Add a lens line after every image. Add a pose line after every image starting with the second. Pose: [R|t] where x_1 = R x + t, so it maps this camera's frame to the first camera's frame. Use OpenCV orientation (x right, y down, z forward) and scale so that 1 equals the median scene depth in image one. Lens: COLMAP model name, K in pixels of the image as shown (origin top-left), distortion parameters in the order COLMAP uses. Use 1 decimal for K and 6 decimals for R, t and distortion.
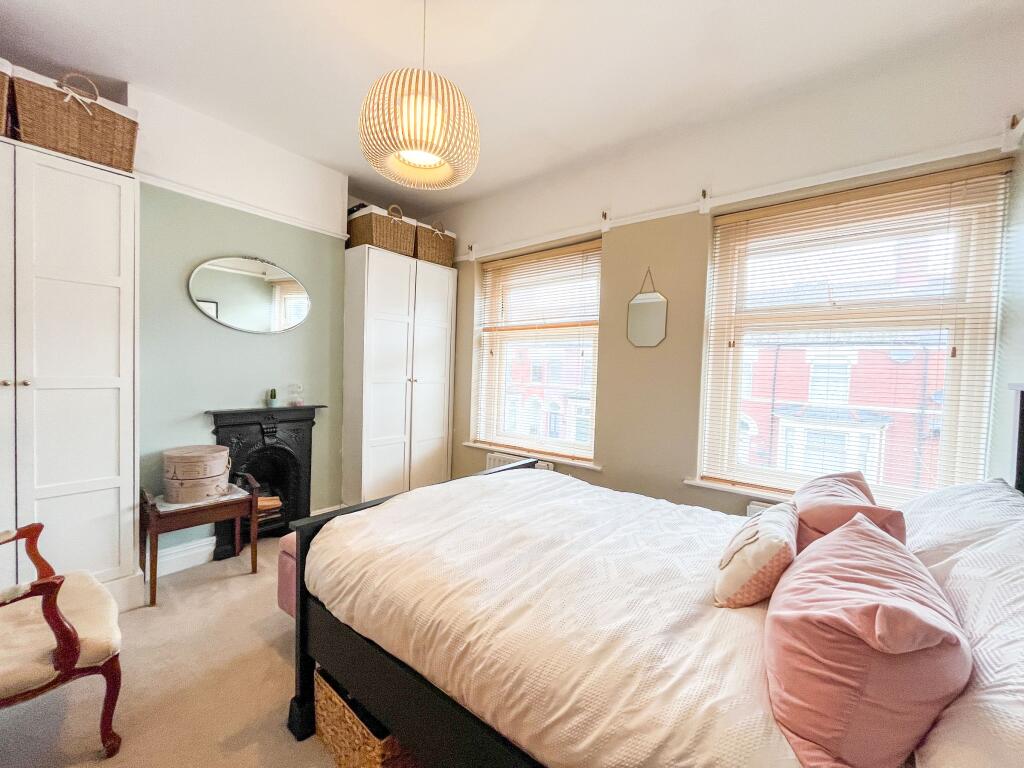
lens RADIAL K [[413.1, 0, 509.8], [0, 413.1, 380.3], [0, 0, 1]] dist [-0.002671, 0.000027]
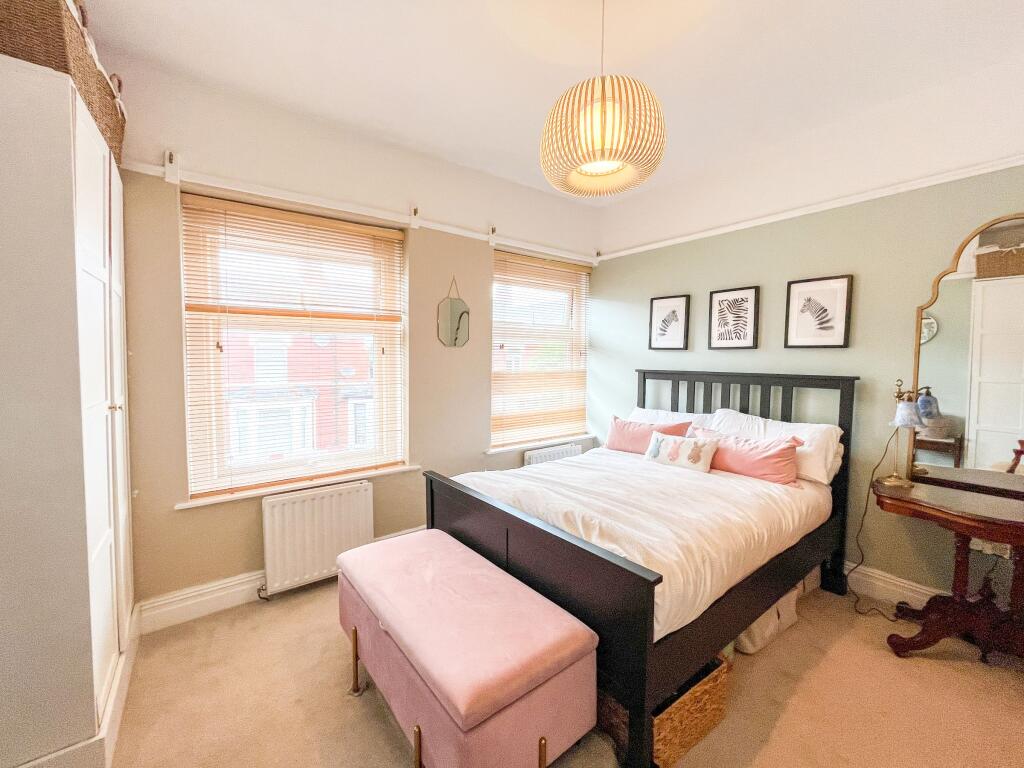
lens RADIAL K [[413.1, 0, 515.6], [0, 413.1, 384.8], [0, 0, 1]] dist [-0.002671, 0.000027]
pose [[0.237613, -0.087476, 0.967413, -0.600421], [0.028417, 0.996137, 0.083093, -0.054558], [-0.970944, 0.007747, 0.239181, 0.459902]]
